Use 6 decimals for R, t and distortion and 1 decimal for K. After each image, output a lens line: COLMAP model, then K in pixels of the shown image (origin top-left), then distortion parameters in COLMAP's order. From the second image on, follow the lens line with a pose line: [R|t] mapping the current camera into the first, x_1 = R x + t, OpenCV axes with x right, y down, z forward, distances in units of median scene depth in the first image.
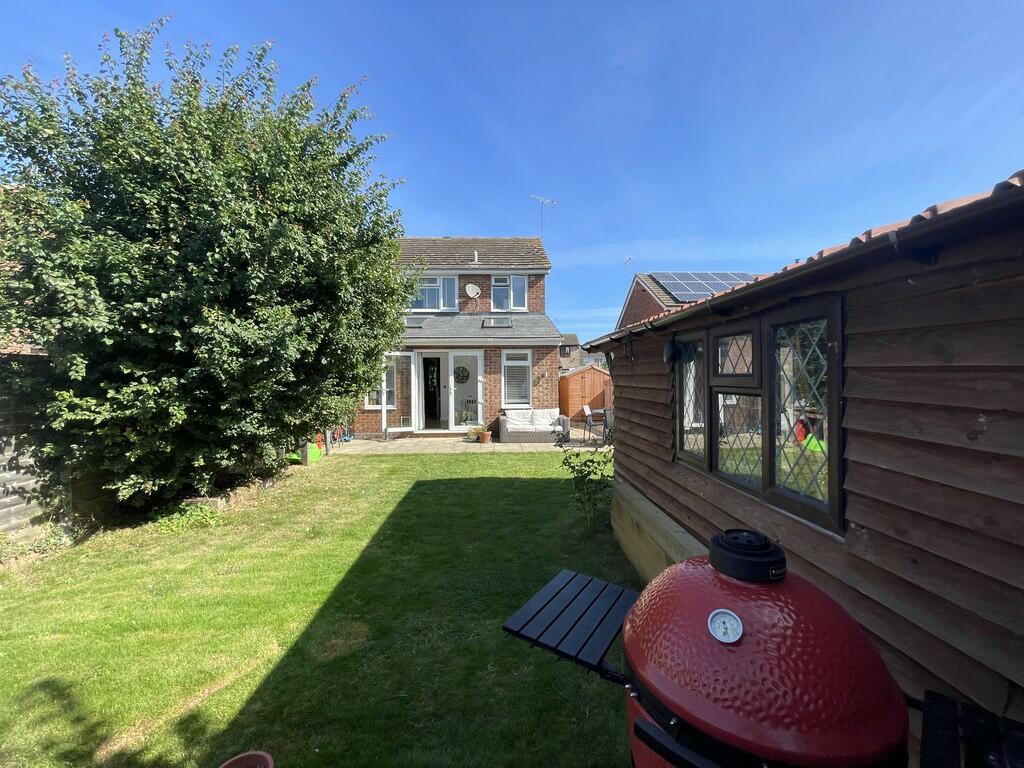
lens RADIAL K [[416.1, 0, 512.2], [0, 416.1, 385.6], [0, 0, 1]] dist [-0.002317, 0.001628]
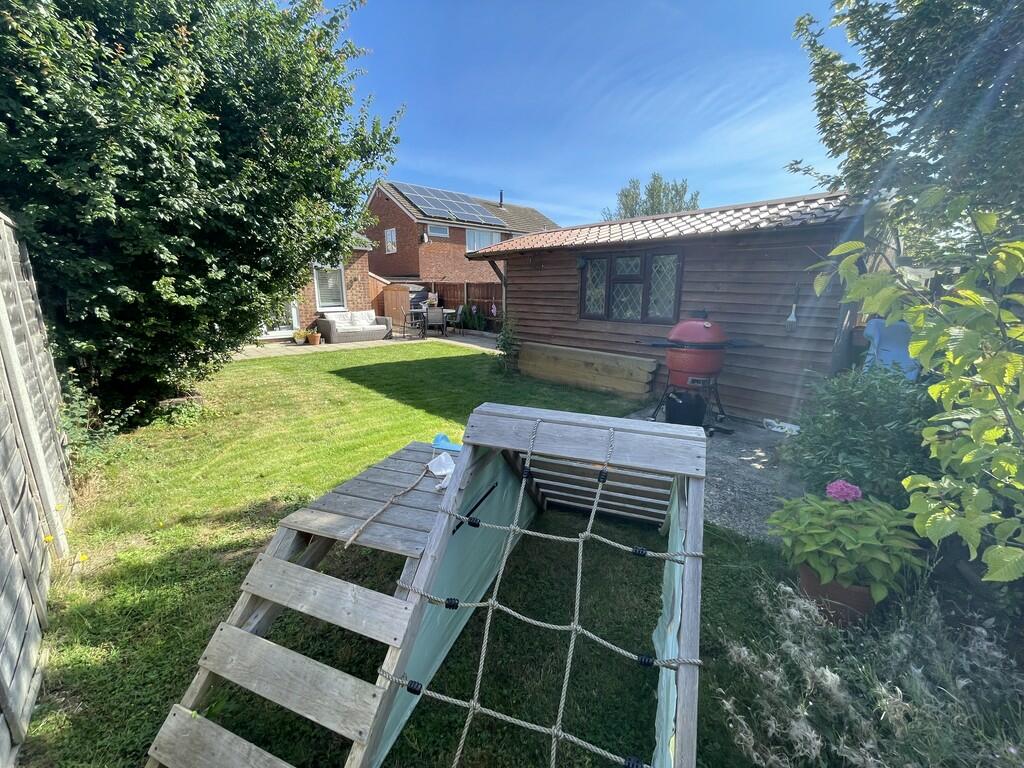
lens RADIAL K [[416.1, 0, 513.6], [0, 416.1, 385.2], [0, 0, 1]] dist [-0.002317, 0.001628]
pose [[0.753804, -0.141354, 0.641715, -0.341523], [0.004831, 0.977754, 0.209700, 0.019755], [-0.657081, -0.154972, 0.737718, -0.091356]]
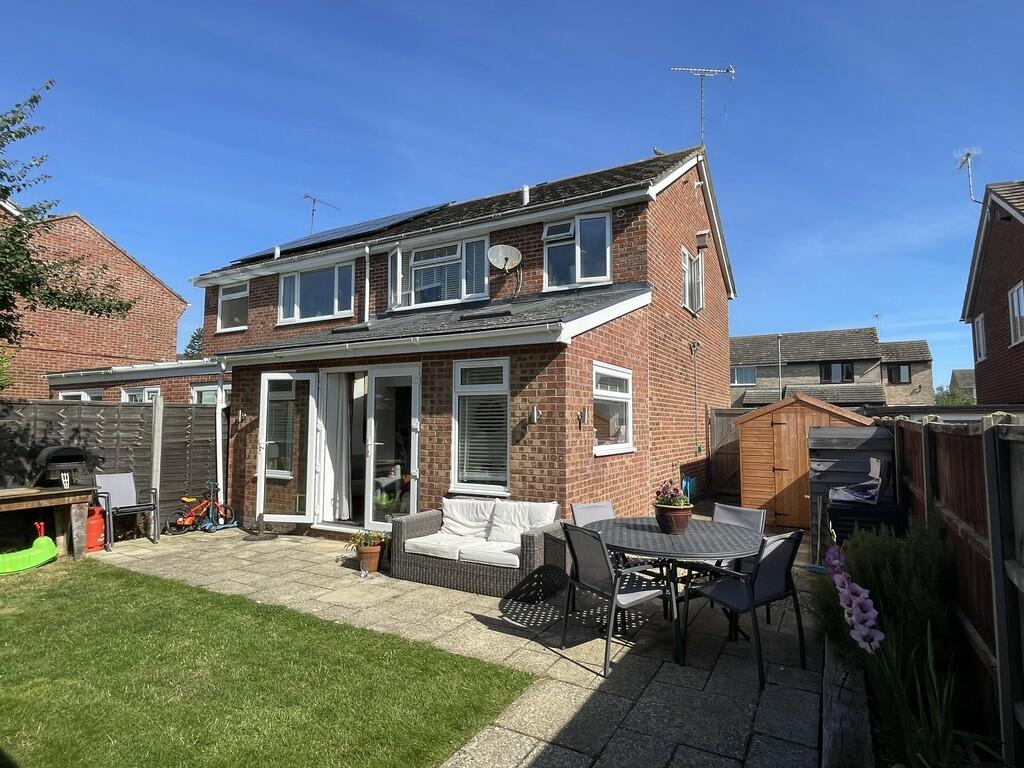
lens RADIAL K [[558.0, 0, 513.5], [0, 558.0, 379.5], [0, 0, 1]] dist [-0.001074, 0.000068]
pose [[0.849721, -0.029985, -0.526380, 0.348942], [-0.019148, 0.995968, -0.087645, -0.013682], [0.526885, 0.084553, 0.845720, 0.520582]]
